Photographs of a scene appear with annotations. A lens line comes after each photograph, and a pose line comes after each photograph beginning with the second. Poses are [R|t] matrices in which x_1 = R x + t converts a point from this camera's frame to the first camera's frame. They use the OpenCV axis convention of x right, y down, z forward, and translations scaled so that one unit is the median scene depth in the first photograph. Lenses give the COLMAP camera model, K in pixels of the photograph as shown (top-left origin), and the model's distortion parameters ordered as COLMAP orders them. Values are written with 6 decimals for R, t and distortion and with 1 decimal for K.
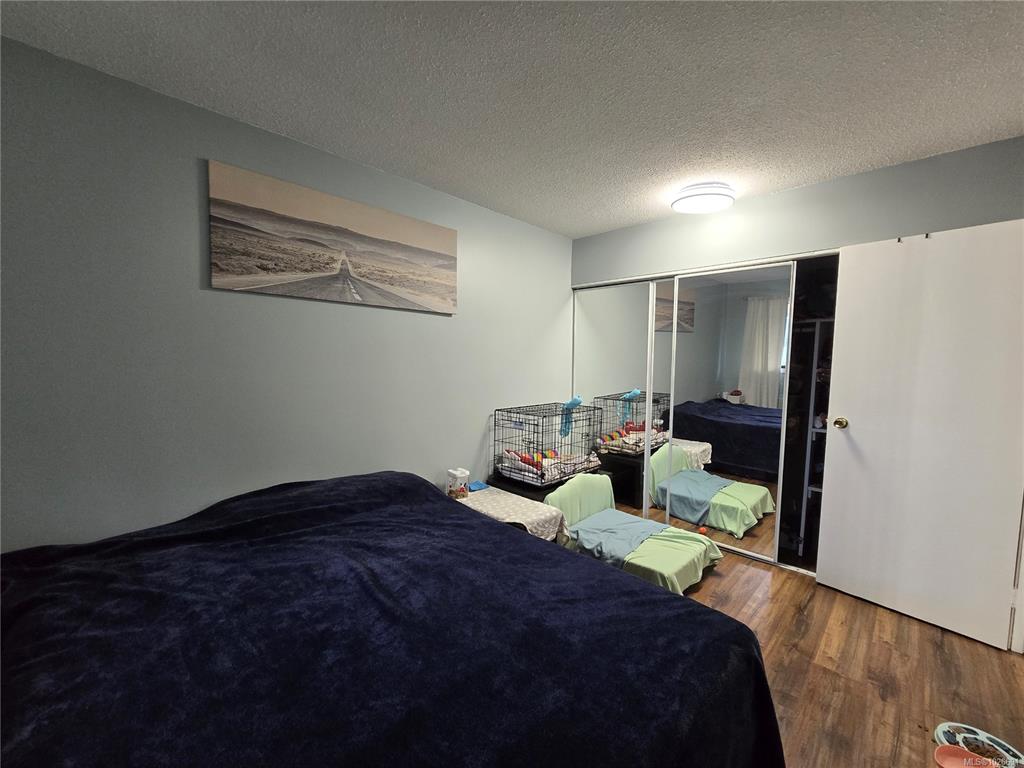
lens RADIAL K [[421.0, 0, 509.2], [0, 421.0, 386.7], [0, 0, 1]] dist [-0.008186, 0.002449]
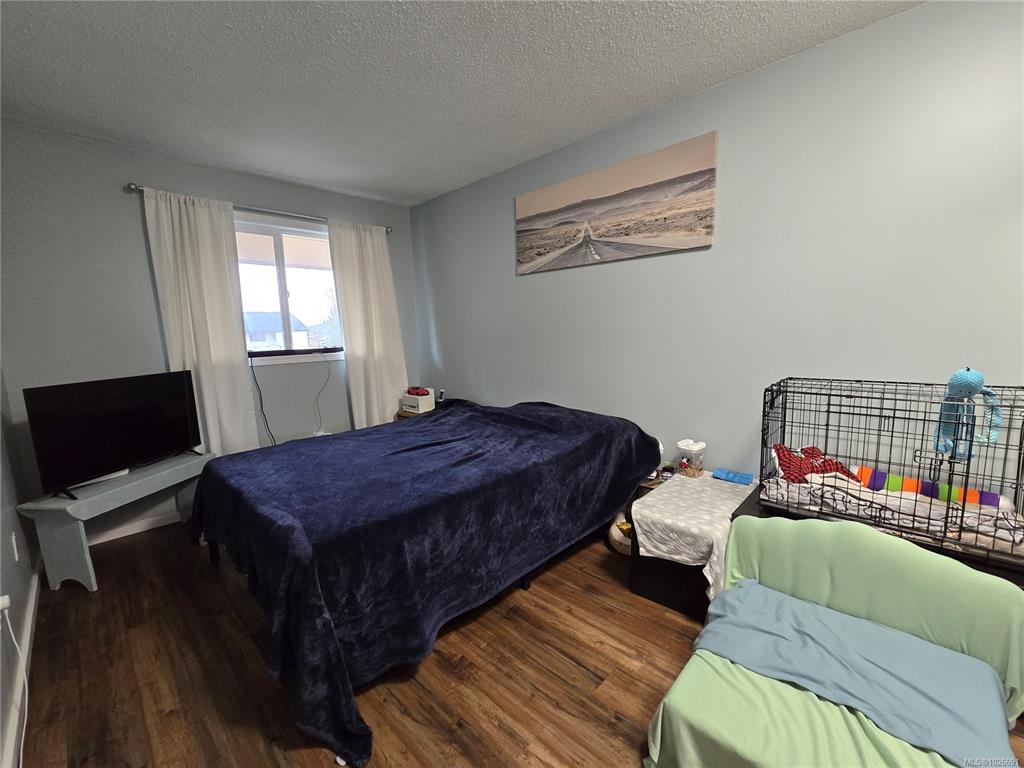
lens RADIAL K [[421.0, 0, 509.9], [0, 421.0, 384.9], [0, 0, 1]] dist [-0.008186, 0.002449]
pose [[0.016871, 0.110964, -0.993681, 0.804988], [-0.032279, 0.993365, 0.110381, 0.012091], [0.999337, 0.030212, 0.020341, 0.759389]]
